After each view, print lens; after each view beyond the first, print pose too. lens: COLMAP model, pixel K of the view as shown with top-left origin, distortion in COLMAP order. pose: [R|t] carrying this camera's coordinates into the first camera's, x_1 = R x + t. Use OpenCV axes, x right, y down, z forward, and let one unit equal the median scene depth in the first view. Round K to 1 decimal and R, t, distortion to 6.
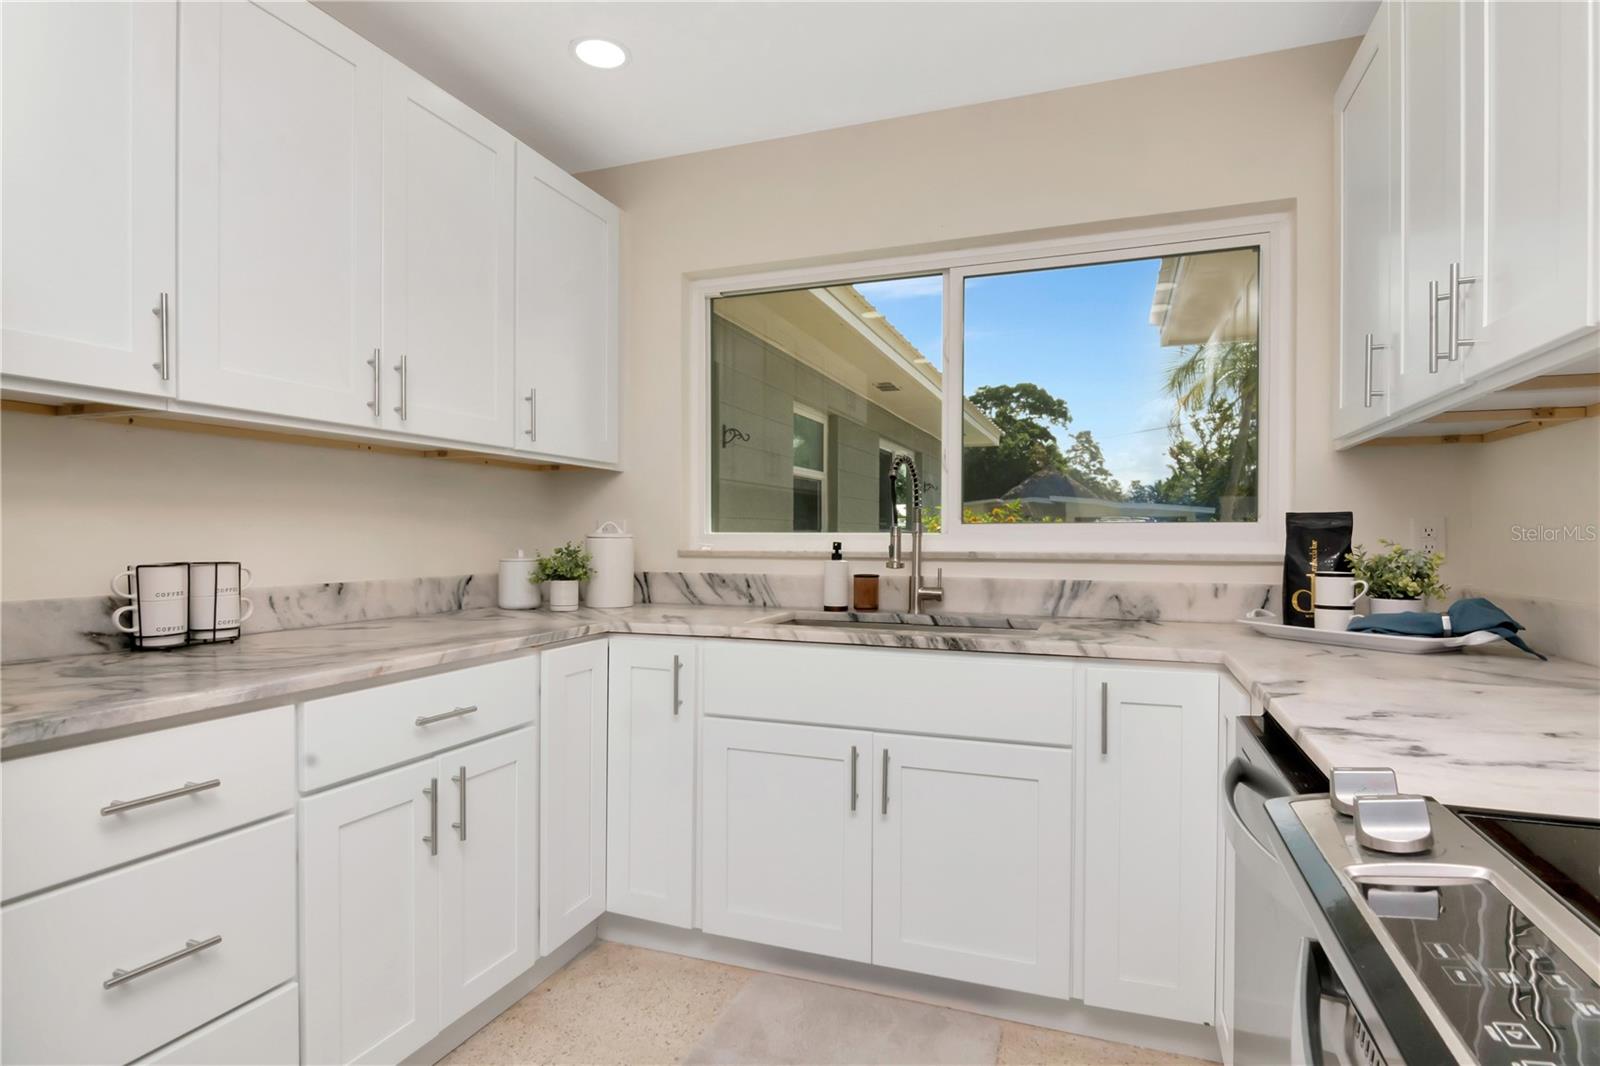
lens RADIAL K [[814.6, 0, 802.6], [0, 814.6, 546.6], [0, 0, 1]] dist [-0.005052, -0.003897]
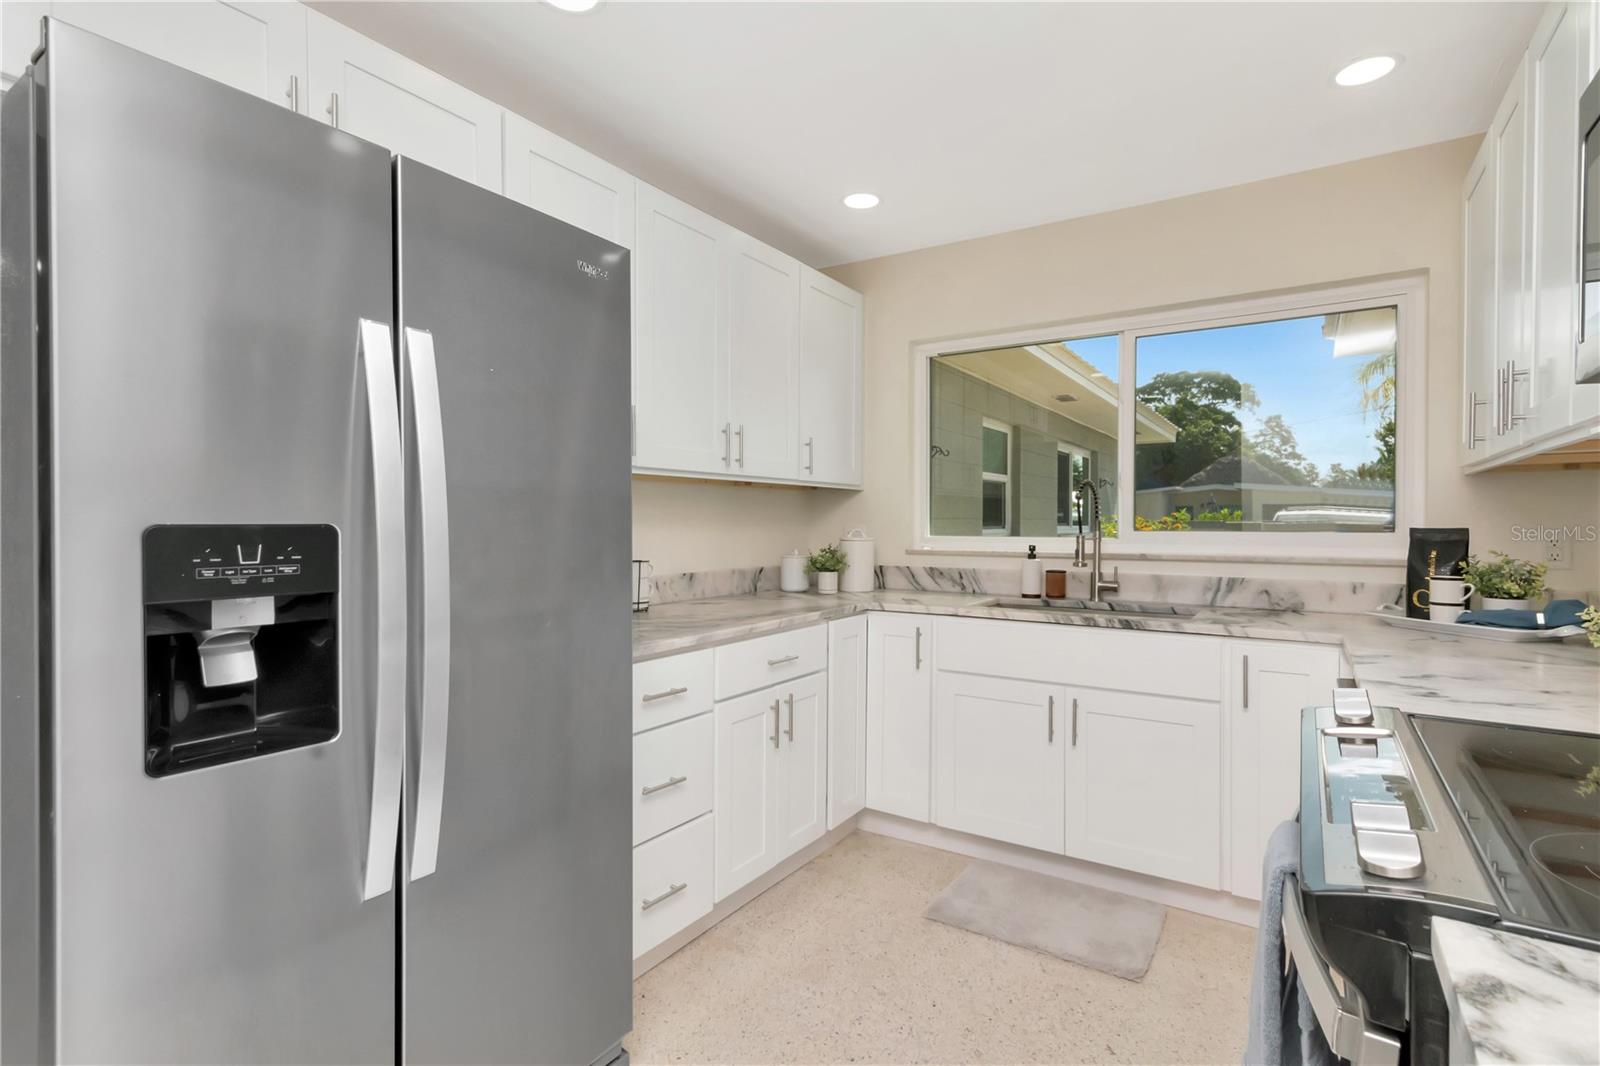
lens RADIAL K [[776.2, 0, 802.9], [0, 776.2, 527.6], [0, 0, 1]] dist [0.011102, -0.000718]
pose [[0.977058, 0.000548, -0.212972, -0.051312], [-0.001624, 0.999987, -0.004877, -0.026804], [0.212966, 0.005111, 0.977046, -0.296355]]
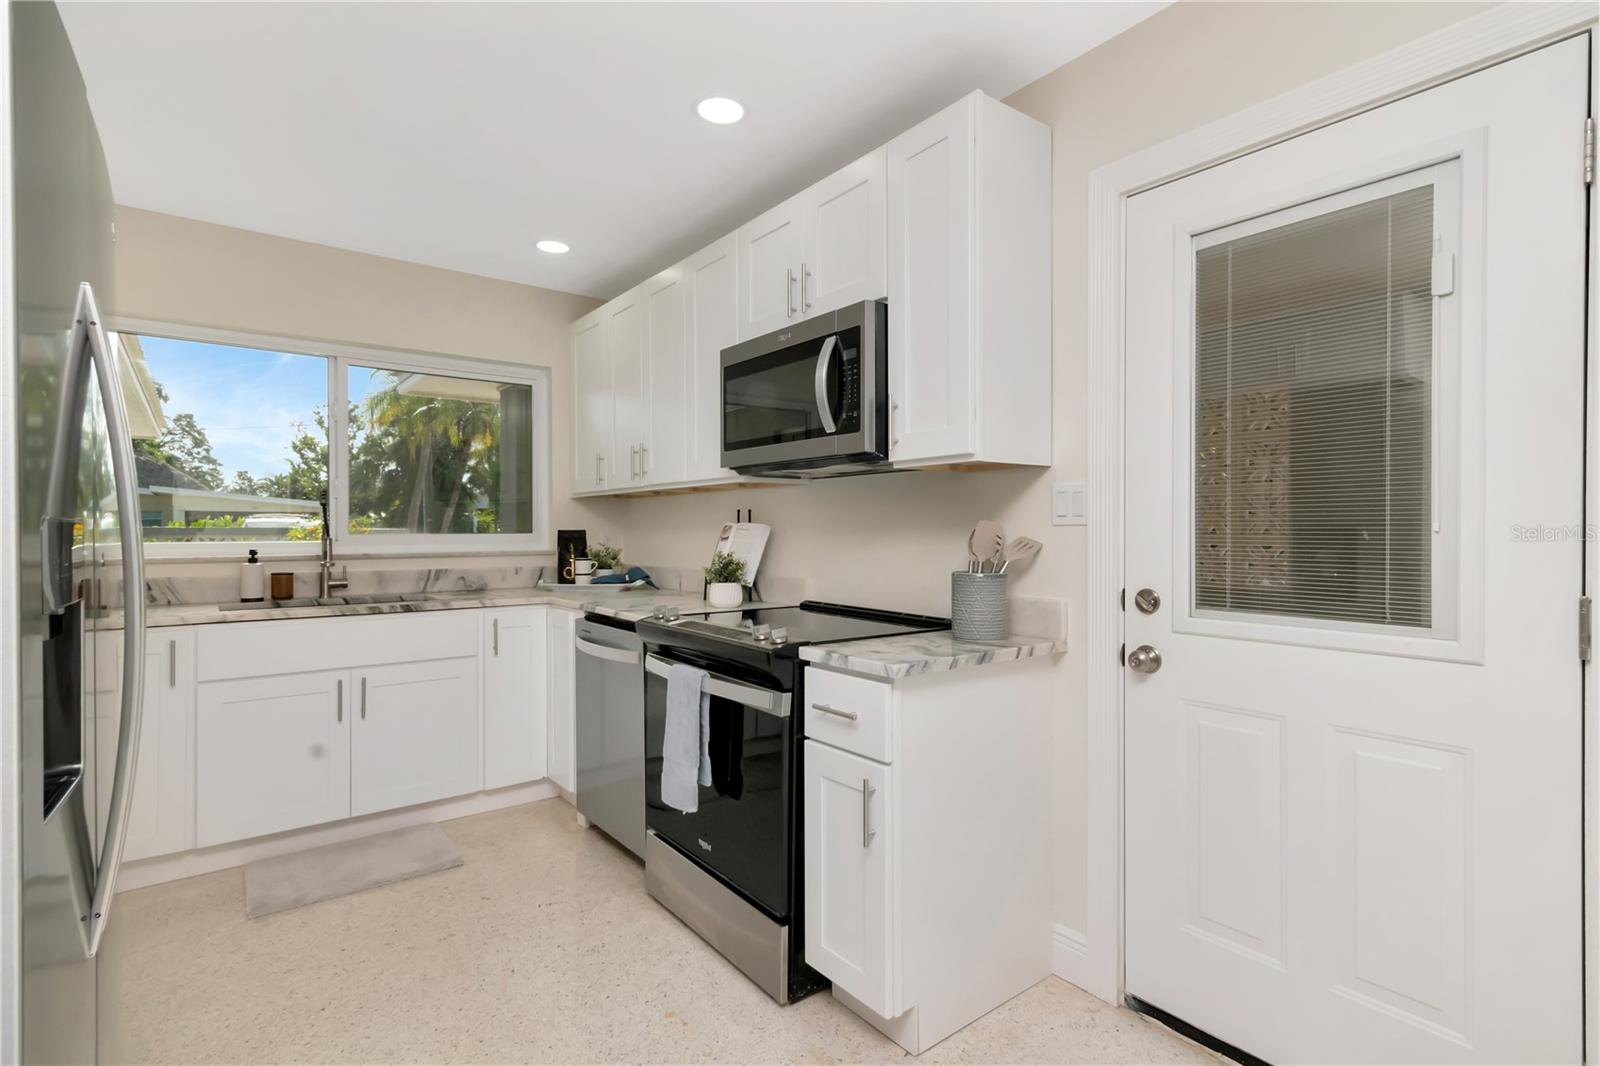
lens RADIAL K [[776.2, 0, 832.7], [0, 776.2, 533.4], [0, 0, 1]] dist [0.011102, -0.000718]
pose [[0.491866, -0.006244, 0.870648, -0.587296], [0.012746, 0.999919, -0.000030, -0.018832], [-0.870578, 0.011112, 0.491906, -0.429820]]
